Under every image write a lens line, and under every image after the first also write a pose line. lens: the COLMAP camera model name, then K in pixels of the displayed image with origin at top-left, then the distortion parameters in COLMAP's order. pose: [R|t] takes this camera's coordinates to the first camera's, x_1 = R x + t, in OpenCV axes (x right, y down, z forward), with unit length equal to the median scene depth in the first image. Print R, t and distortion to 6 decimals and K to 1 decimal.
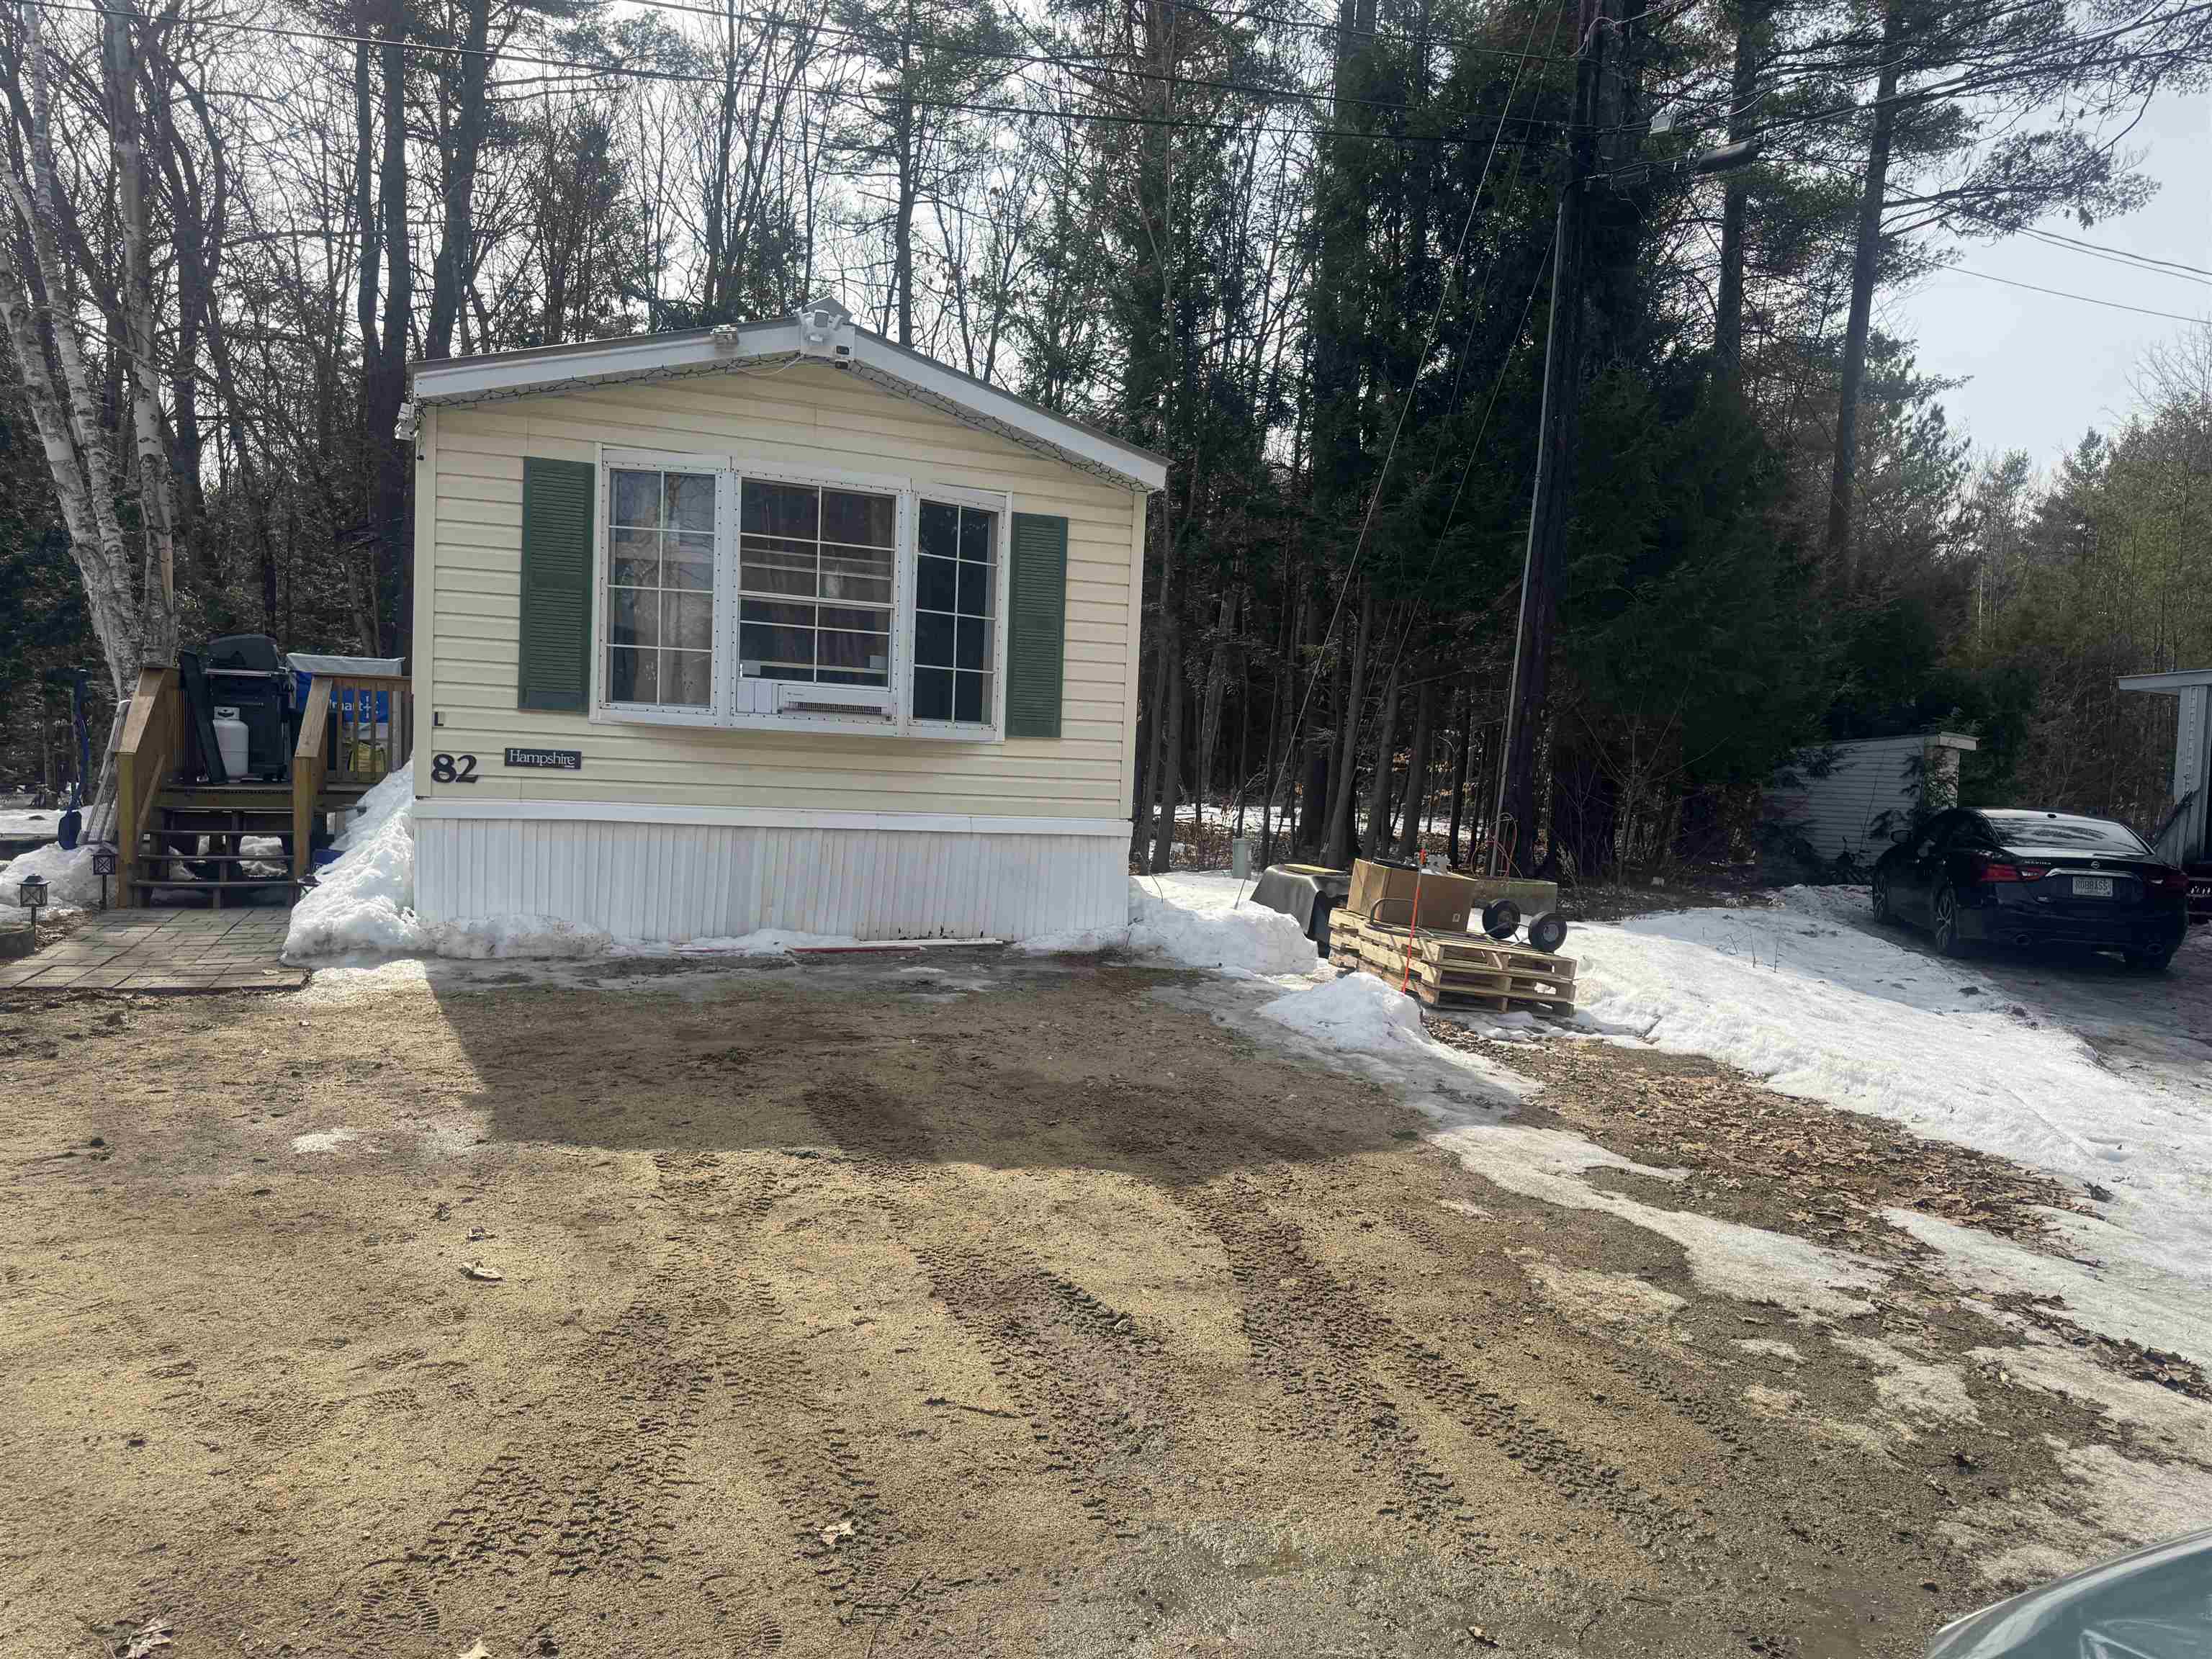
lens RADIAL K [[1550.8, 0, 1115.9], [0, 1550.8, 839.9], [0, 0, 1]] dist [0.152818, -0.215675]
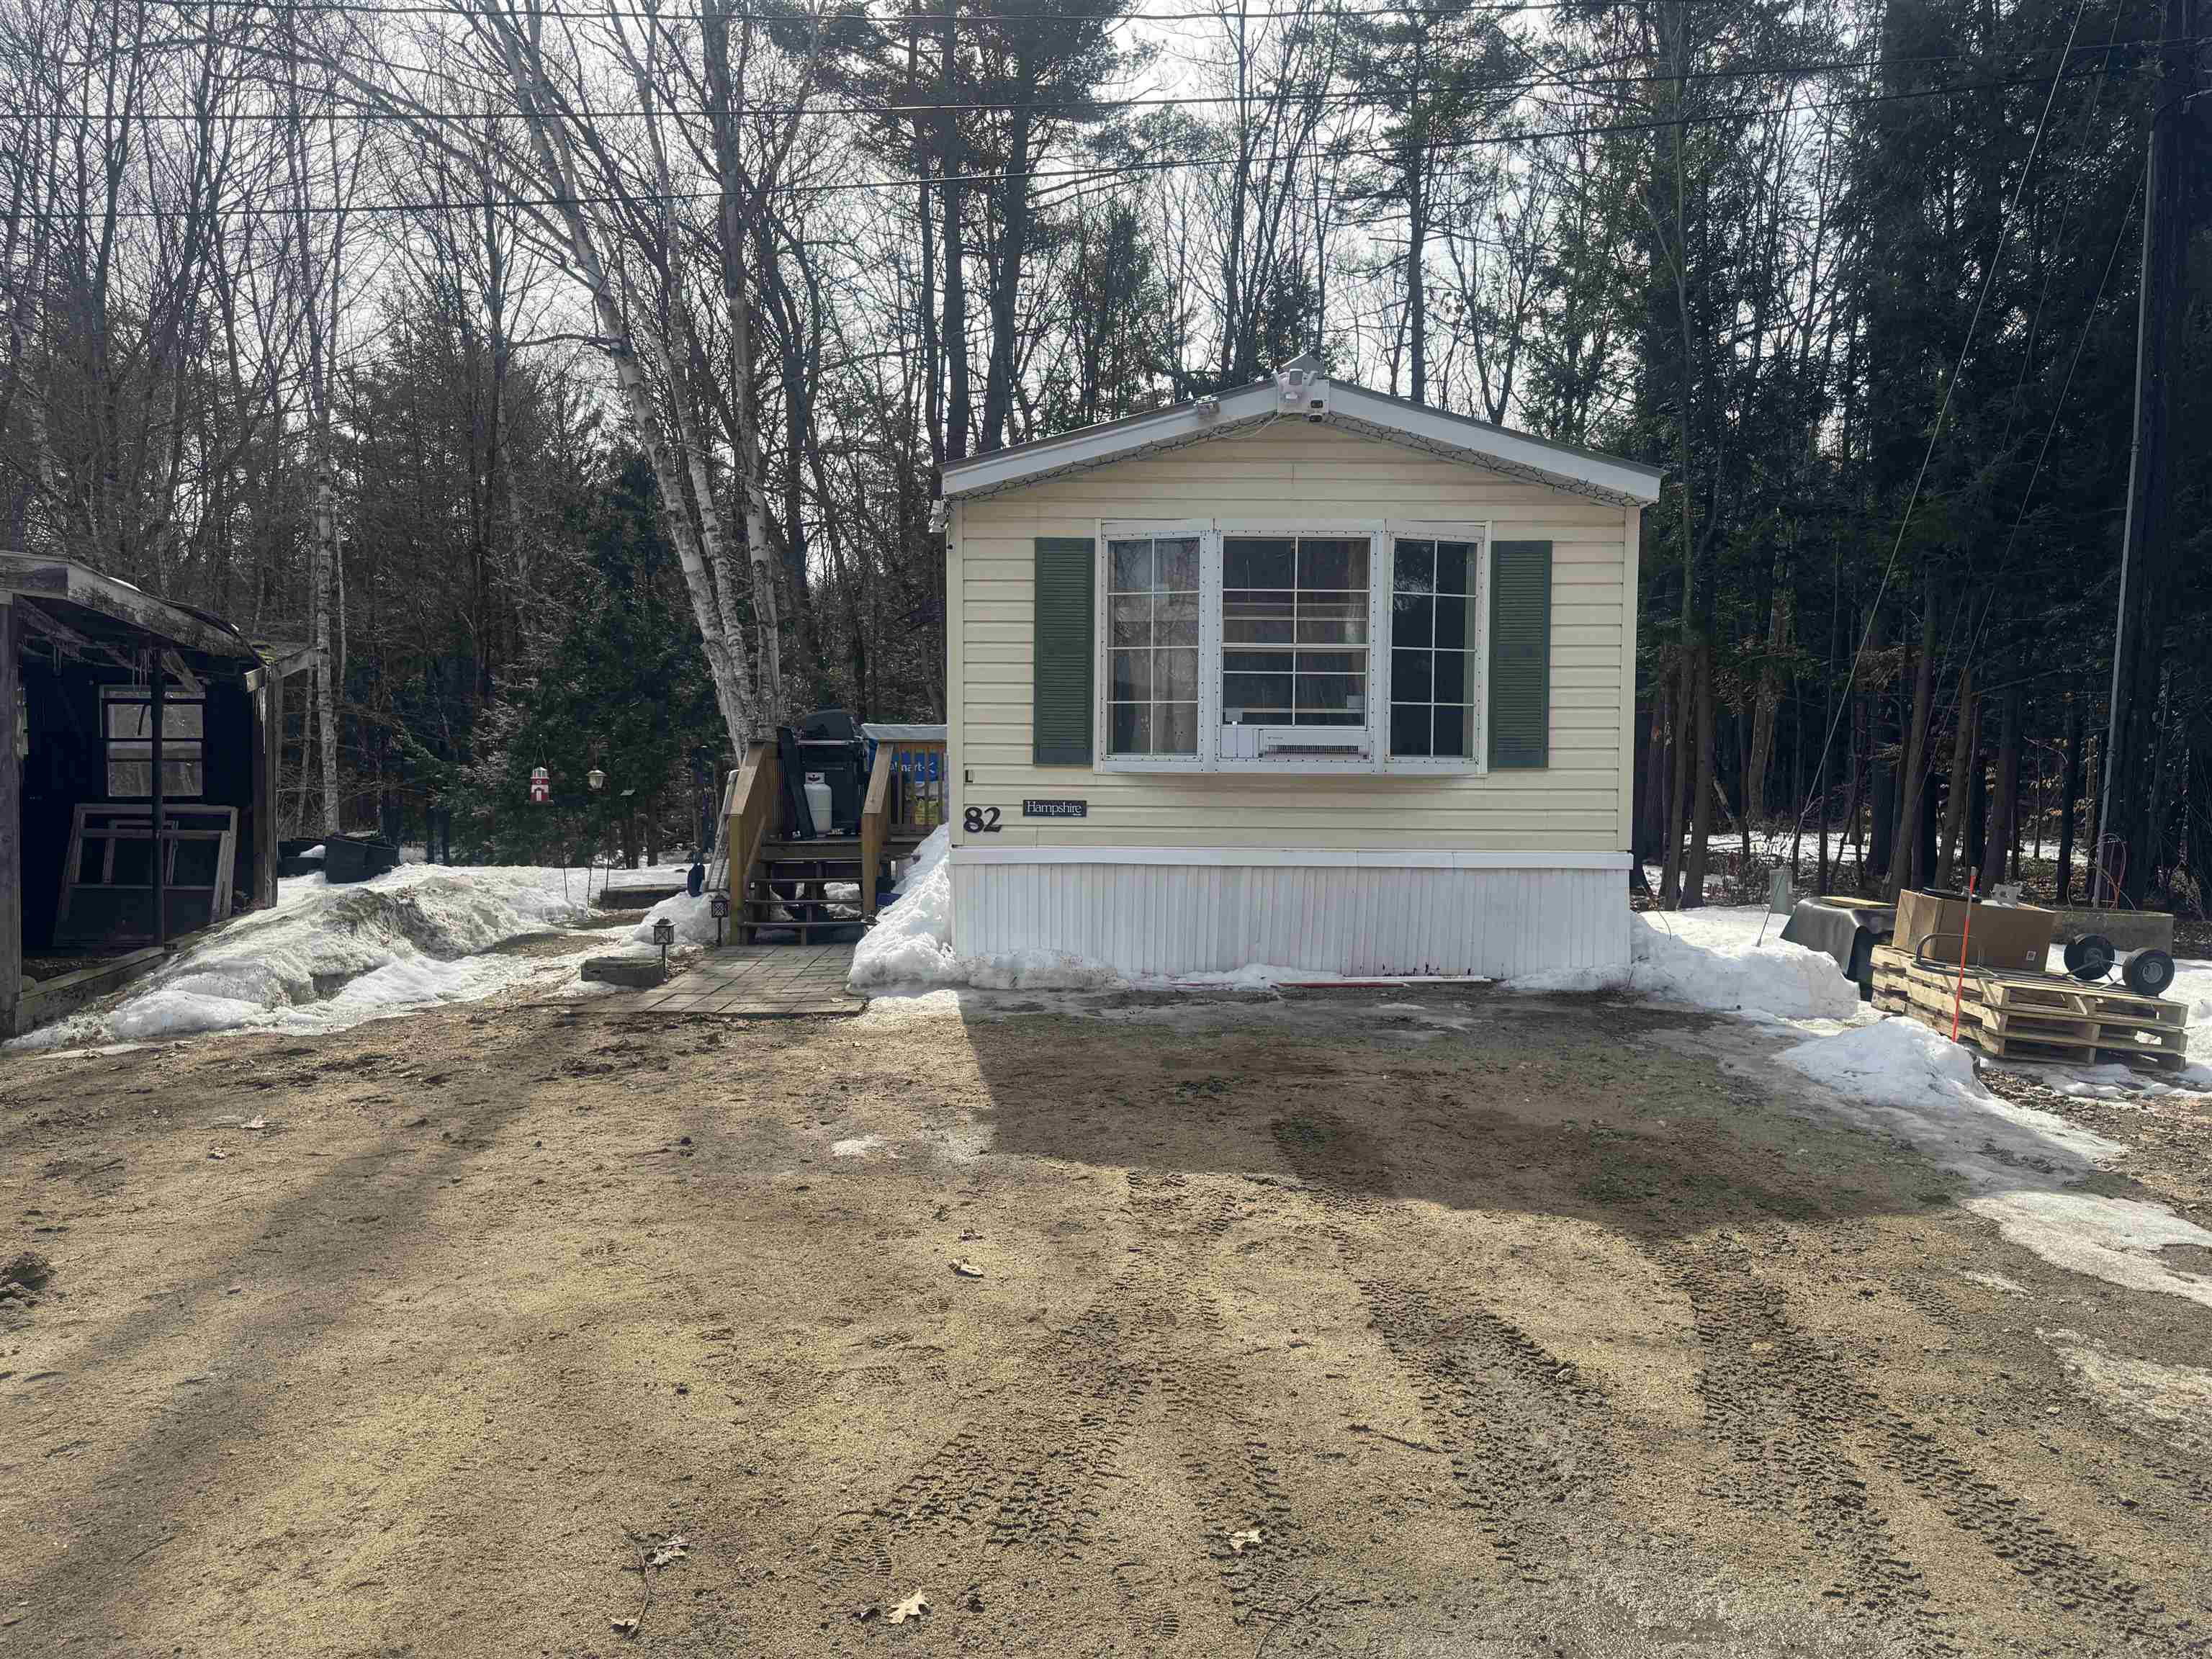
lens RADIAL K [[1550.8, 0, 1115.9], [0, 1550.8, 839.9], [0, 0, 1]] dist [0.152818, -0.215675]
pose [[0.944269, -0.024839, -0.328237, 0.031665], [0.017059, 0.999502, -0.026559, 0.000124], [0.328733, 0.019479, 0.944222, -0.009454]]
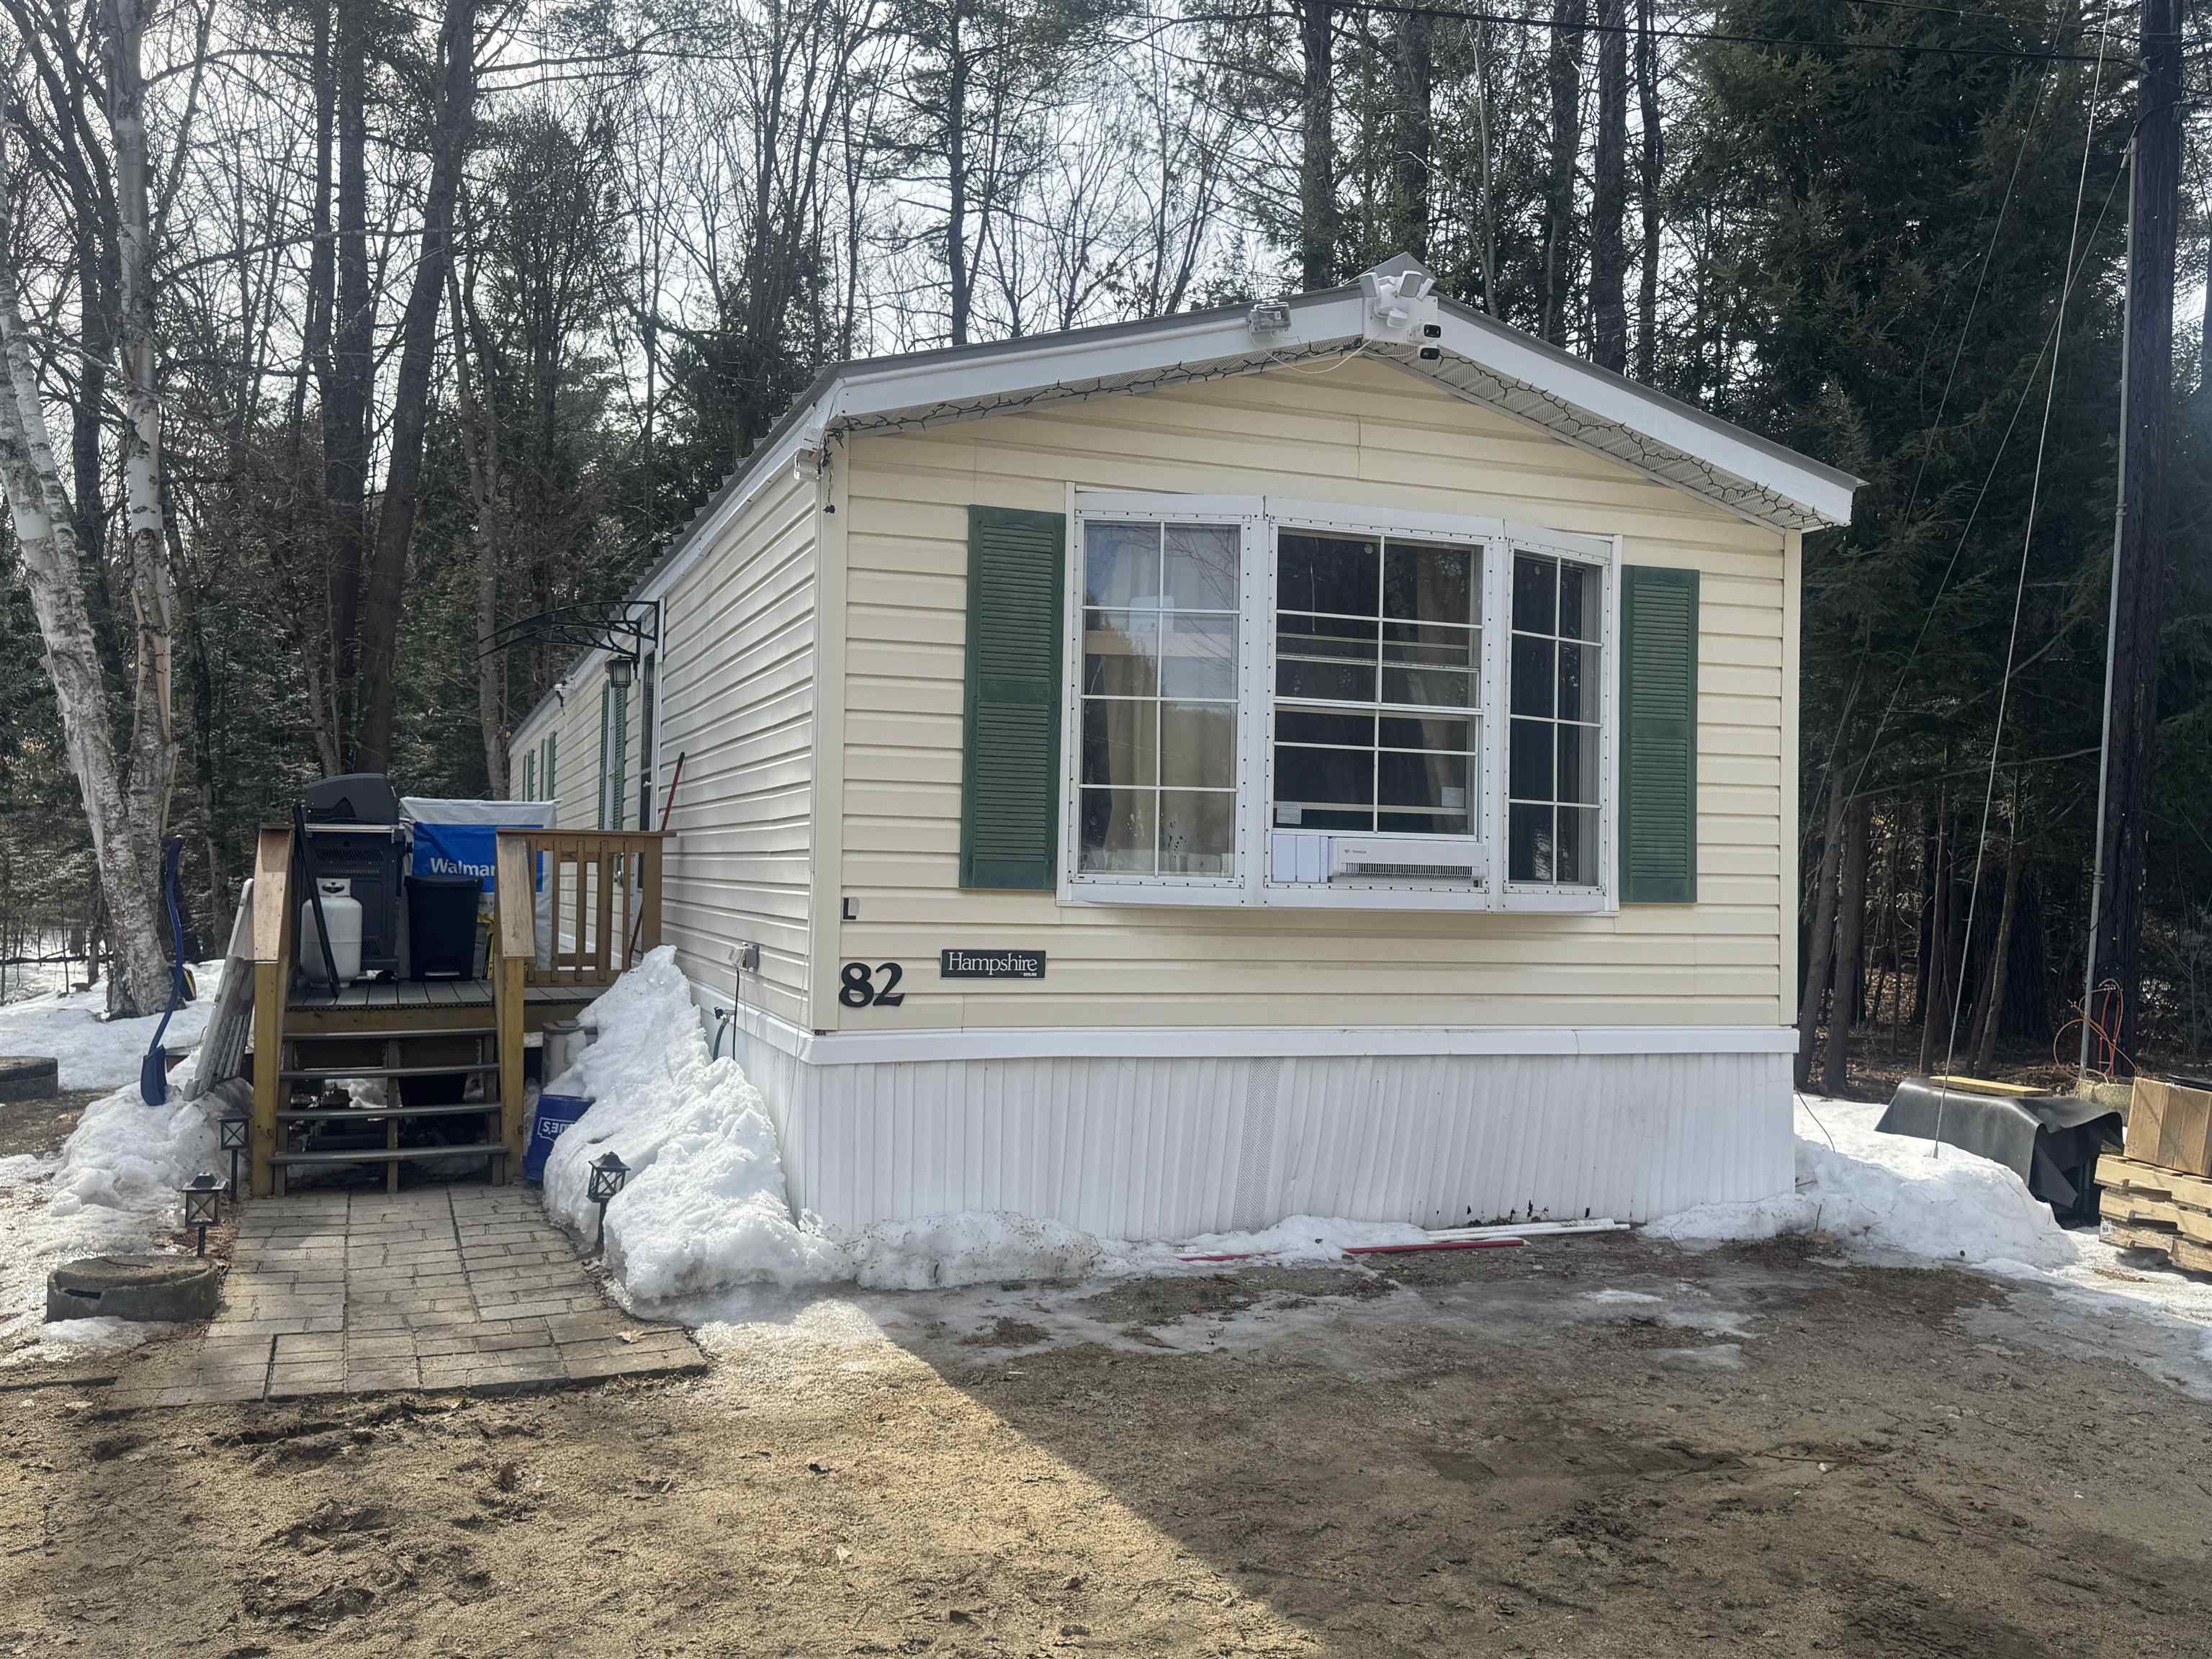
lens RADIAL K [[1870.5, 0, 1106.0], [0, 1870.5, 829.5], [0, 0, 1]] dist [0.184669, -0.344137]
pose [[0.999688, -0.023212, 0.009277, -0.311520], [0.023851, 0.996822, -0.076007, -0.045247], [-0.007483, 0.076205, 0.997064, 0.221621]]
